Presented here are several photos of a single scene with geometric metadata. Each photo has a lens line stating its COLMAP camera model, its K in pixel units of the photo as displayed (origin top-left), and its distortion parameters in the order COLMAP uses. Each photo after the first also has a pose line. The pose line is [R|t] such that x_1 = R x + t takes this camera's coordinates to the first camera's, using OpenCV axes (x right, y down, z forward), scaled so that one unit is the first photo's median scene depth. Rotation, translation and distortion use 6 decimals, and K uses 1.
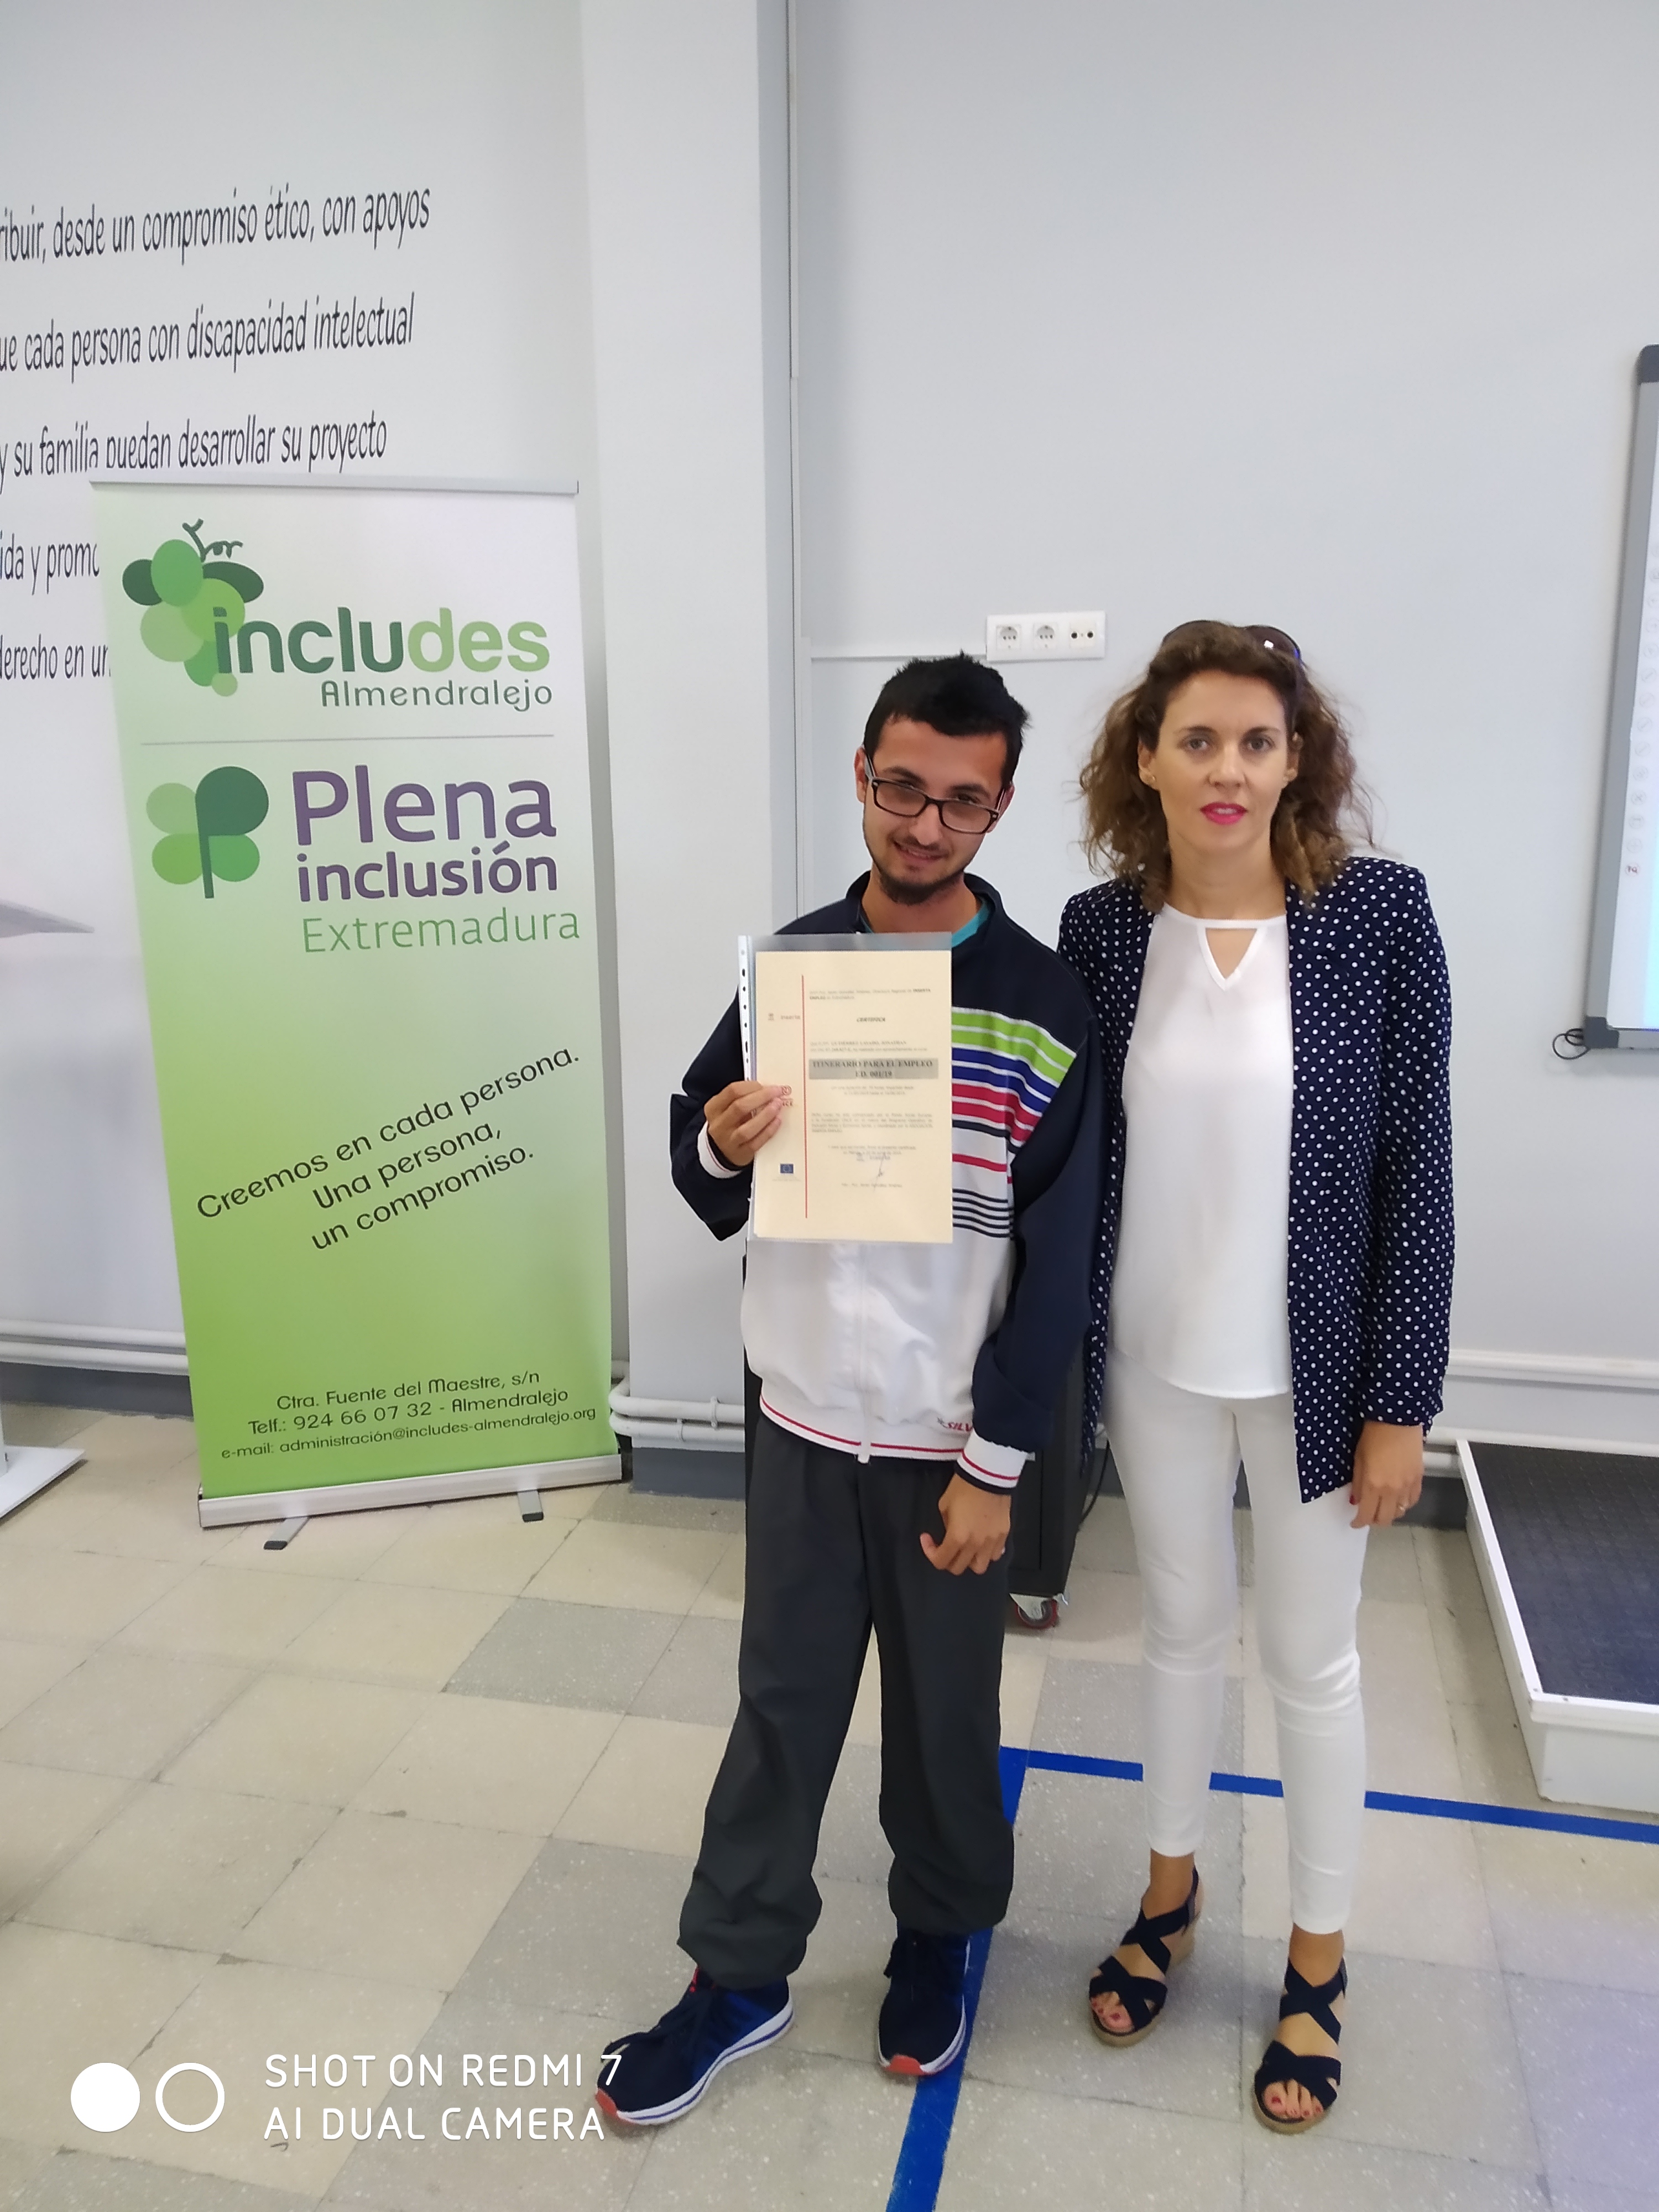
lens RADIAL K [[1768.9, 0, 830.4], [0, 1768.9, 1104.3], [0, 0, 1]] dist [-0.002048, -0.003071]
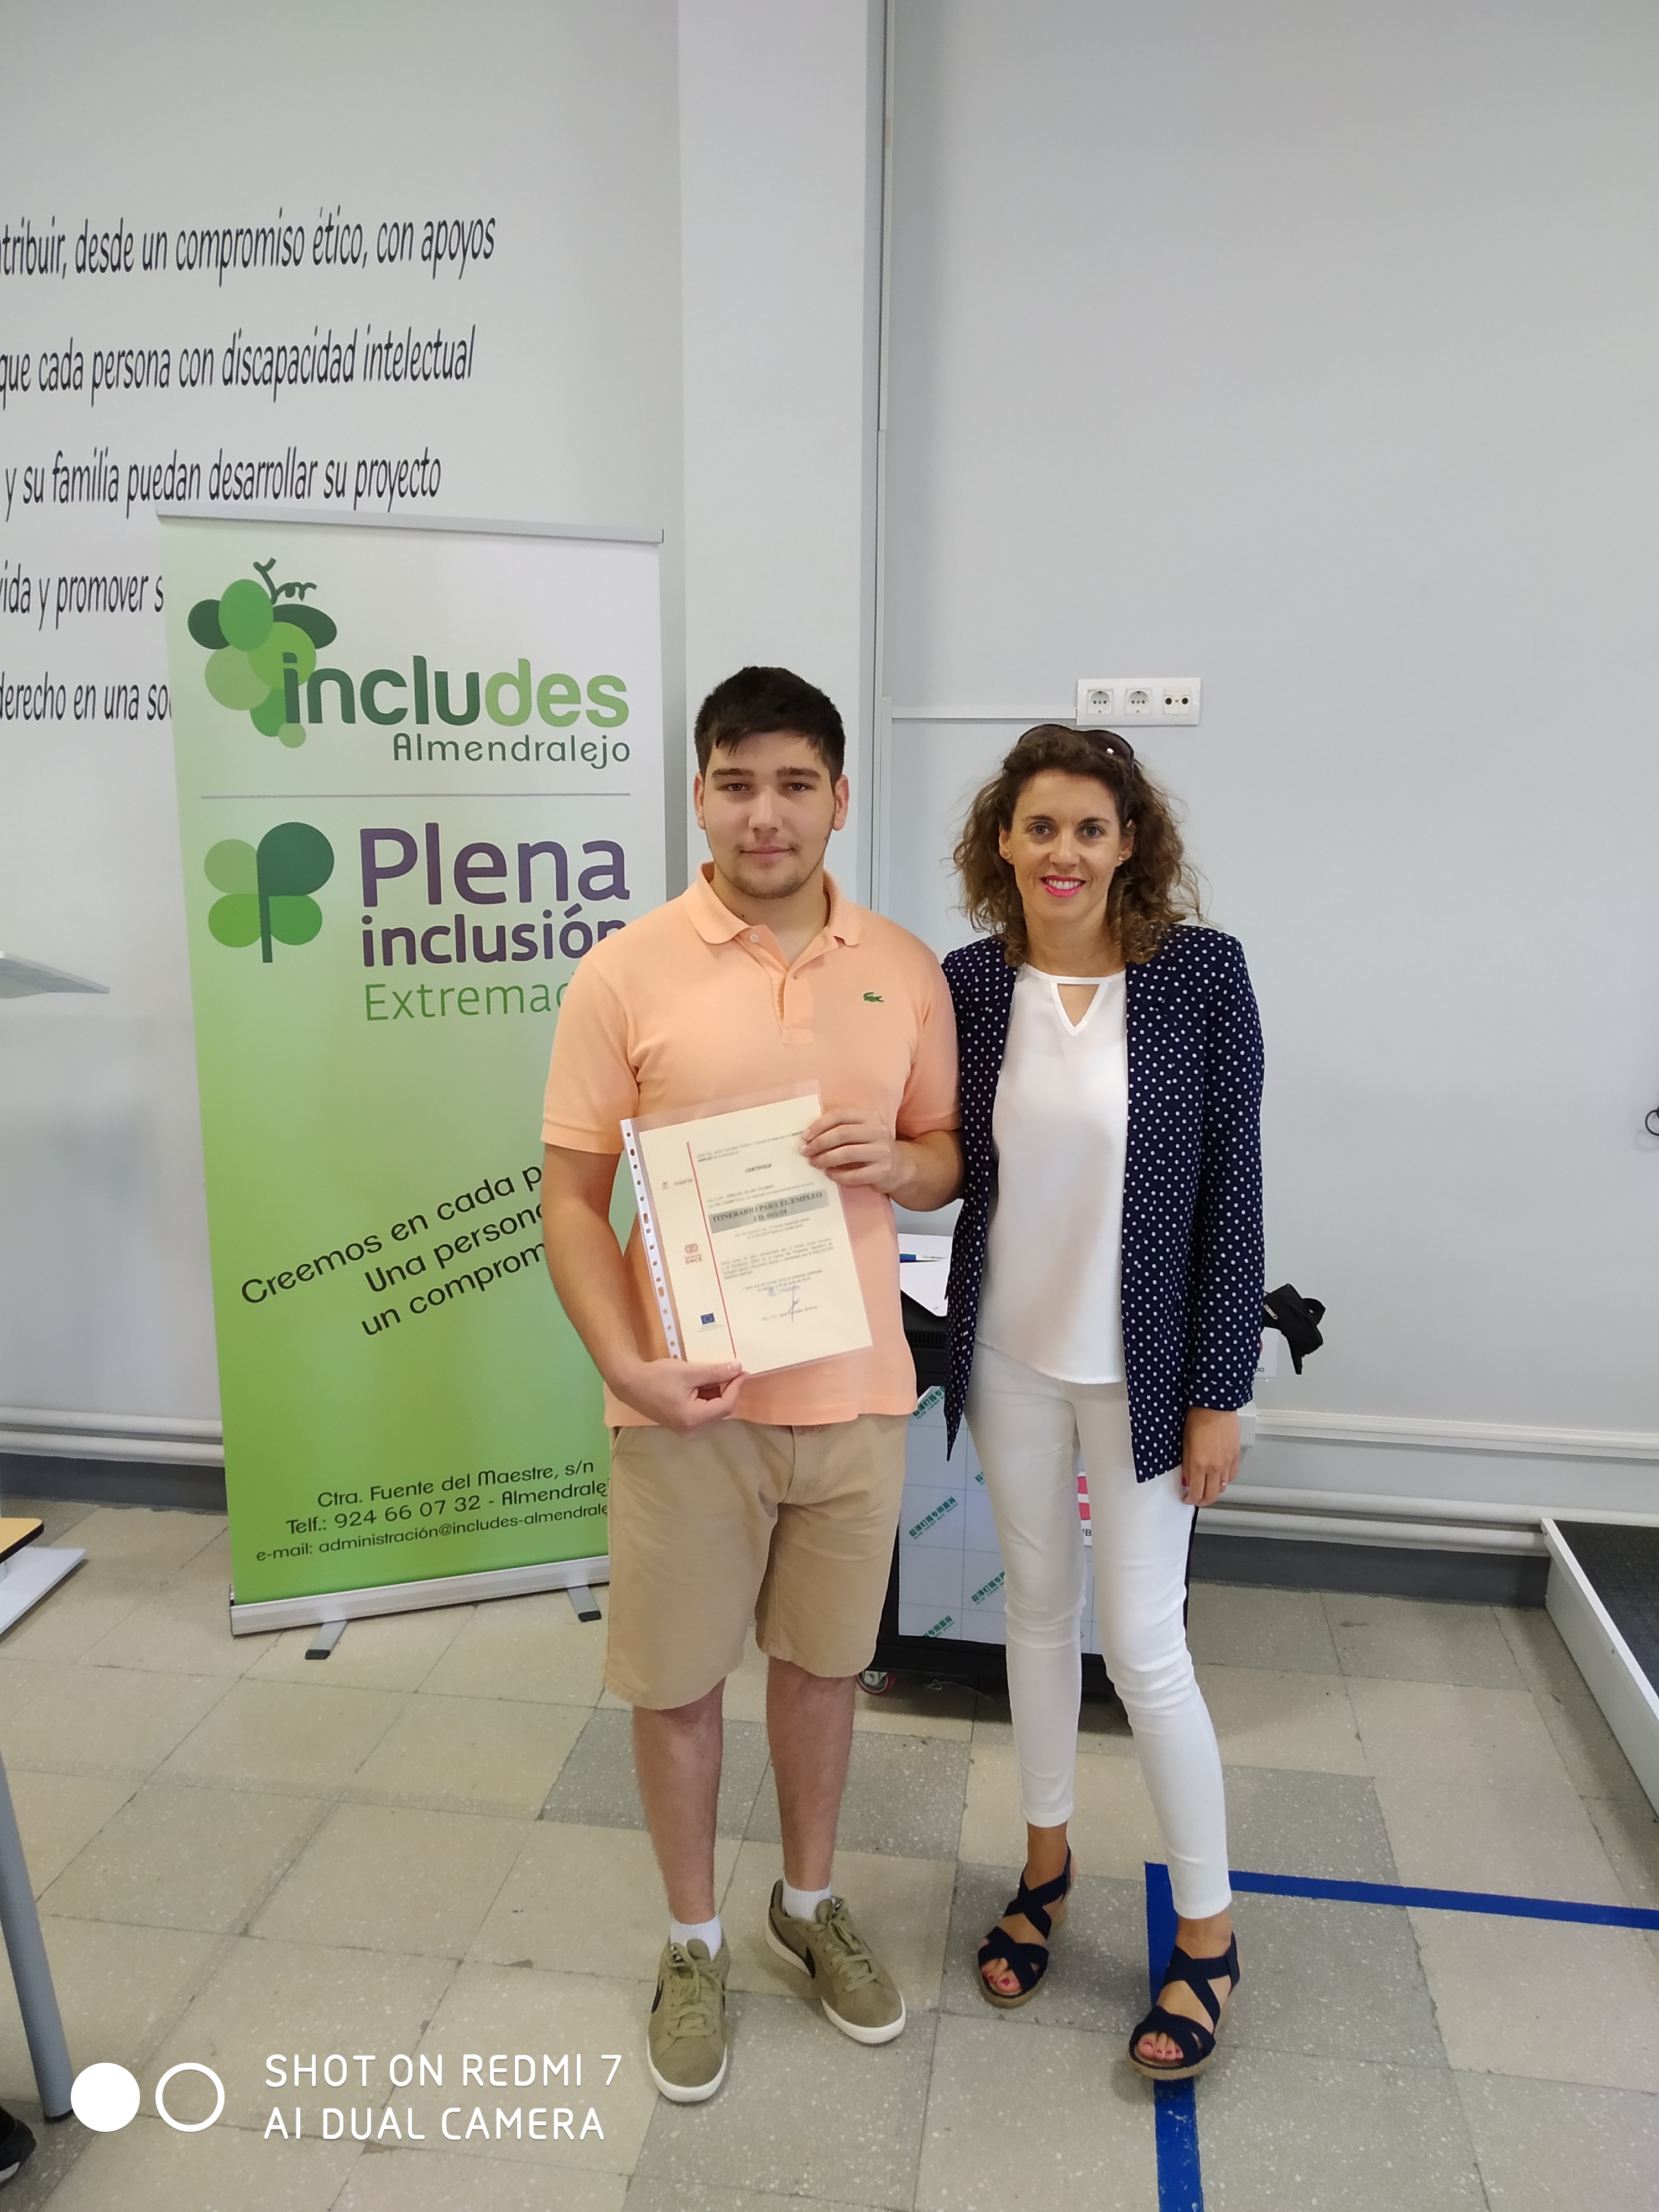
lens RADIAL K [[1762.4, 0, 841.3], [0, 1762.4, 1107.5], [0, 0, 1]] dist [0.008620, -0.020208]
pose [[0.996244, 0.001986, 0.086565, -0.122574], [-0.000376, 0.999827, -0.018605, -0.021694], [-0.086587, 0.018503, 0.996072, 0.046751]]
